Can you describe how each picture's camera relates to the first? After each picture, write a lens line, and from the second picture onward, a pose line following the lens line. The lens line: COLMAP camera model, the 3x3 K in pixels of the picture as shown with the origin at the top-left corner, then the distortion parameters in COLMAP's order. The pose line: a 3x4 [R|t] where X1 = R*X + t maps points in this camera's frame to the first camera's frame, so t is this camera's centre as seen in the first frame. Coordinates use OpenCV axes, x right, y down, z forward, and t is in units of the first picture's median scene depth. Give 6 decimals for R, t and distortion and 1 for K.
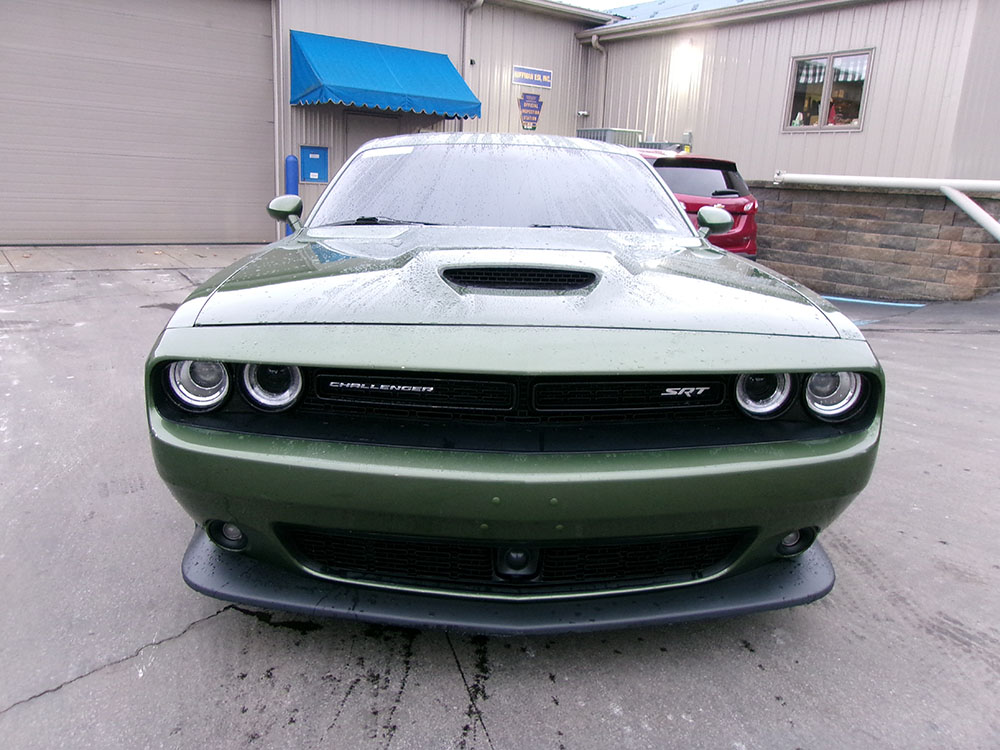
lens RADIAL K [[768.5, 0, 494.8], [0, 768.5, 375.5], [0, 0, 1]] dist [-0.045151, 0.088545]
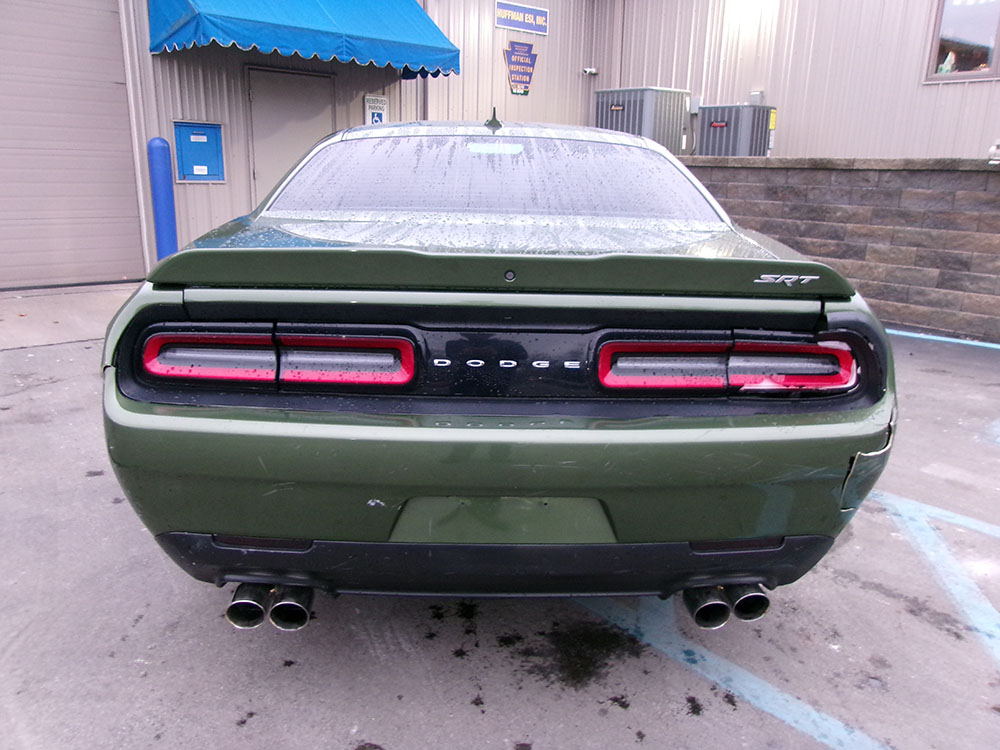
lens RADIAL K [[768.5, 0, 494.8], [0, 768.5, 375.5], [0, 0, 1]] dist [-0.045151, 0.088545]
pose [[0.995502, -0.048997, 0.081085, -0.055948], [0.047373, 0.998639, 0.021829, -0.097142], [-0.082044, -0.017889, 0.996468, 0.359607]]
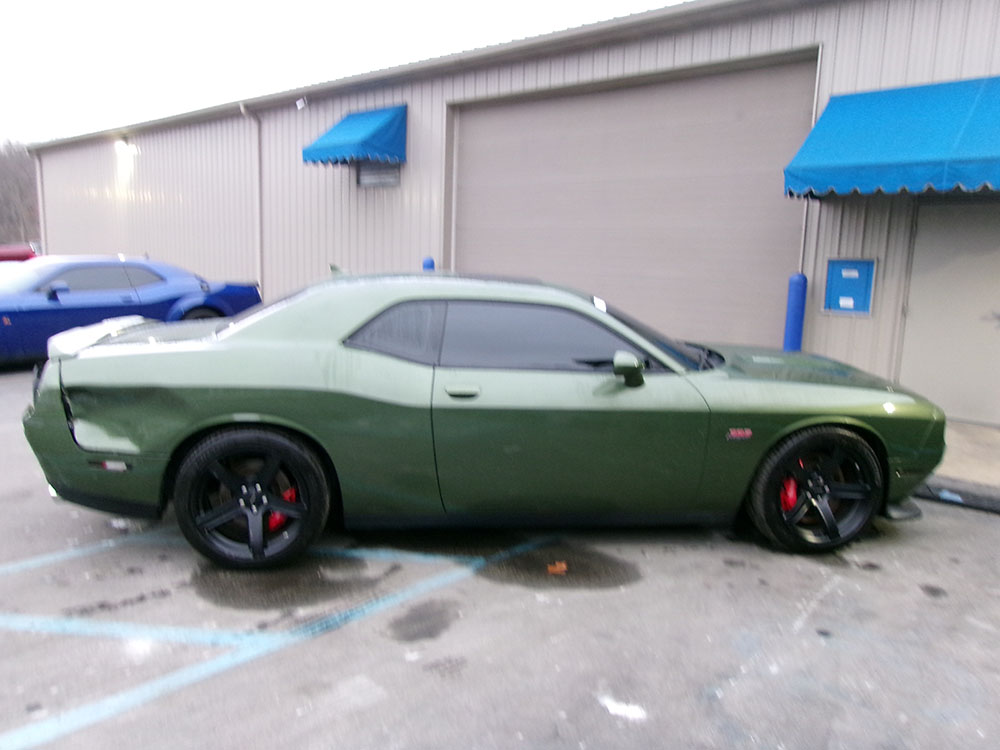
lens RADIAL K [[768.5, 0, 494.8], [0, 768.5, 375.5], [0, 0, 1]] dist [-0.045151, 0.088545]
pose [[0.205431, 0.113051, -0.972120, 0.351977], [-0.264662, 0.962712, 0.056028, -0.161186], [0.942206, 0.245773, 0.227692, 0.593461]]
